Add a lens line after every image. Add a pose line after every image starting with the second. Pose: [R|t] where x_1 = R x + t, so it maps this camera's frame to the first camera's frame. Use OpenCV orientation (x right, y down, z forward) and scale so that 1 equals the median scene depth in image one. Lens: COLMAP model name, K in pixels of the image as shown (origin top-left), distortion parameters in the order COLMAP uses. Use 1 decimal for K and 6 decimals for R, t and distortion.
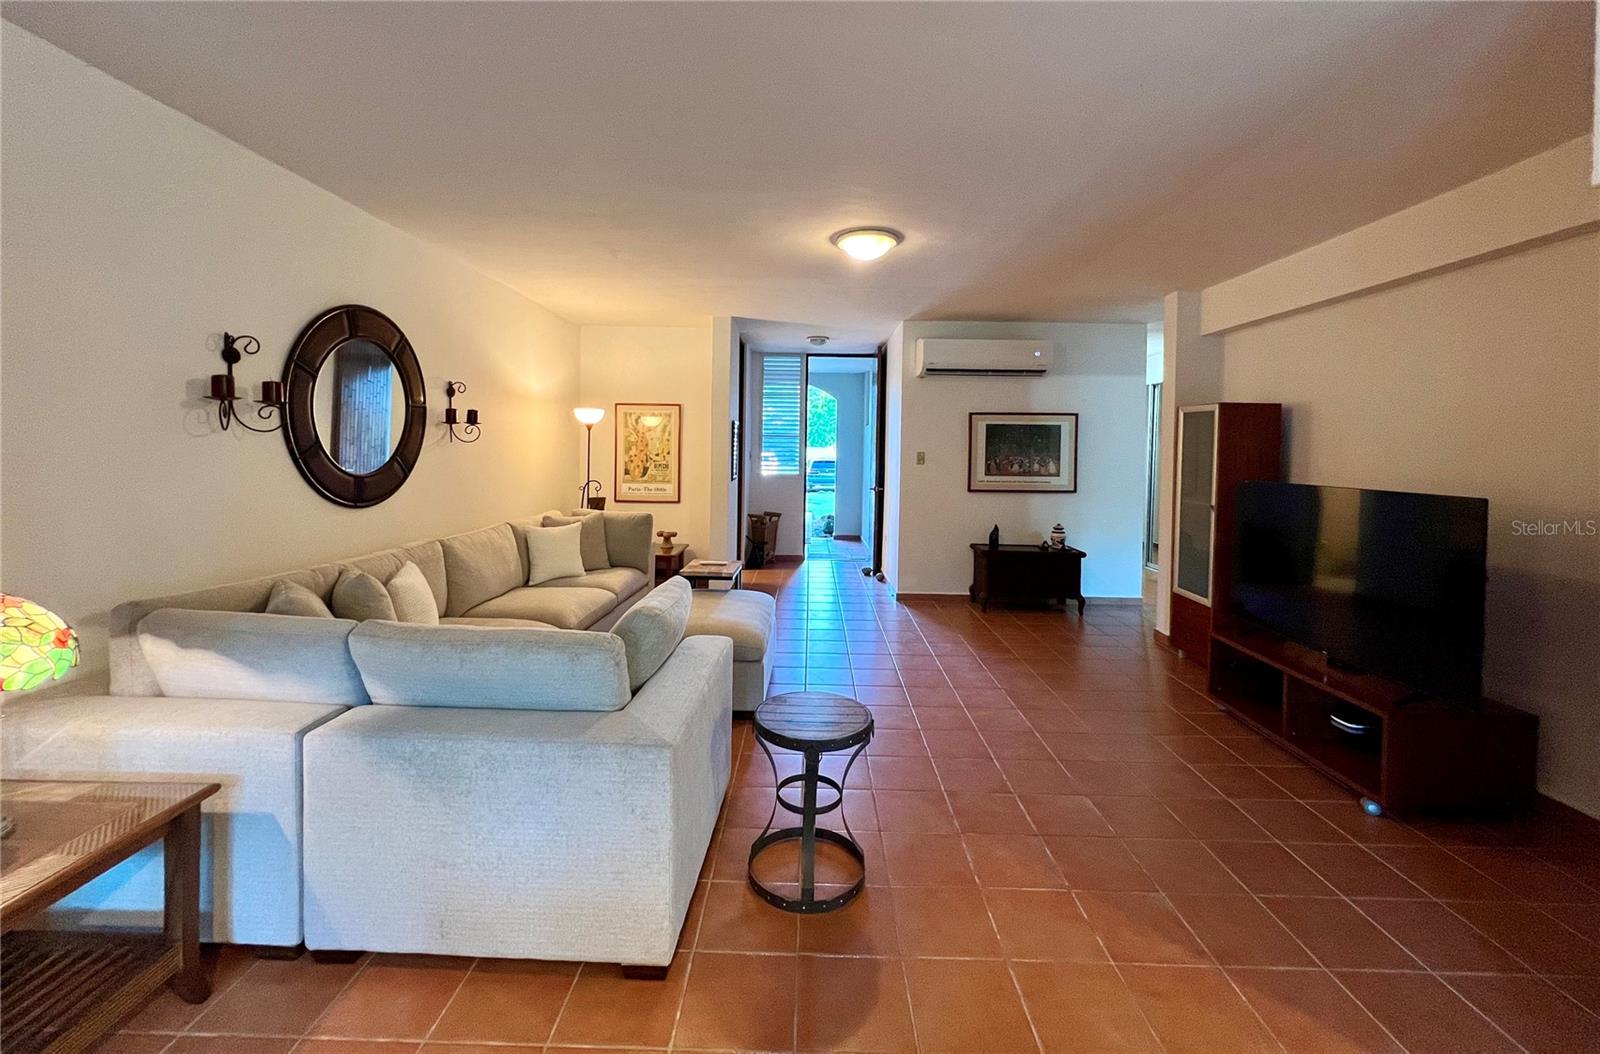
lens RADIAL K [[658.7, 0, 797.8], [0, 658.7, 469.5], [0, 0, 1]] dist [-0.001565, 0.000002]
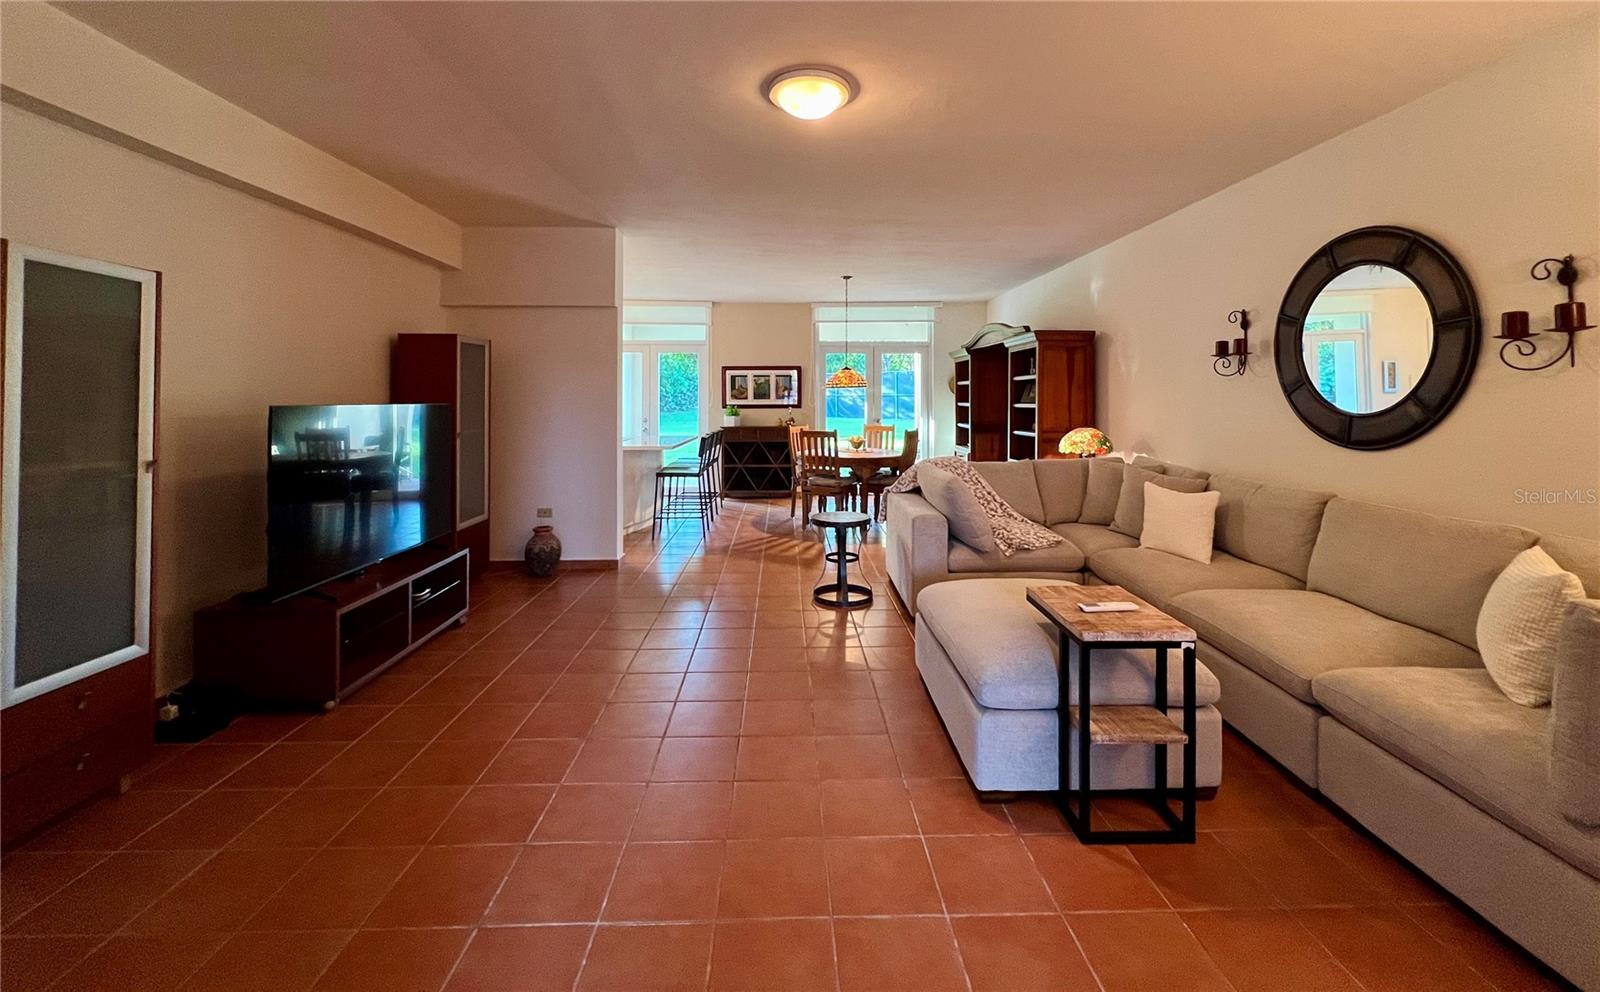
lens RADIAL K [[637.4, 0, 798.2], [0, 637.4, 399.0], [0, 0, 1]] dist [-0.002964, 0.000796]
pose [[-0.999264, -0.017255, -0.034259, 0.094501], [-0.018368, 0.999305, 0.032435, -0.015611], [0.033676, 0.033040, -0.998887, 1.132611]]
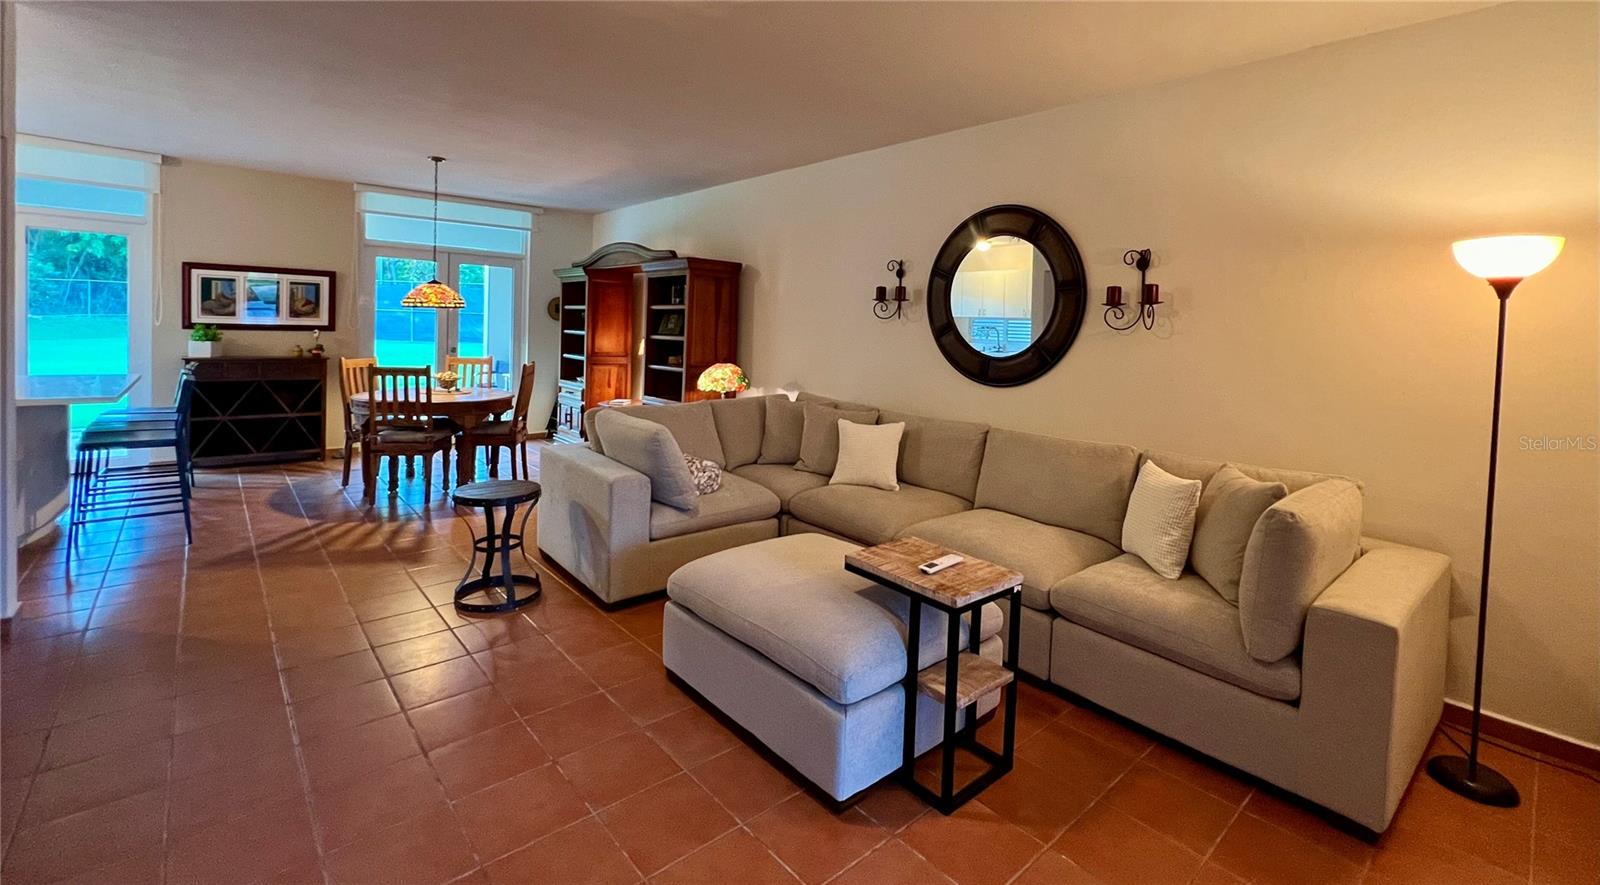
lens RADIAL K [[682.6, 0, 810.2], [0, 682.6, 348.1], [0, 0, 1]] dist [-0.001494, -0.000289]
pose [[-0.737721, -0.021923, -0.674750, 0.219189], [-0.068458, 0.996750, 0.042462, -0.020137], [0.671626, 0.077517, -0.736824, 1.001237]]
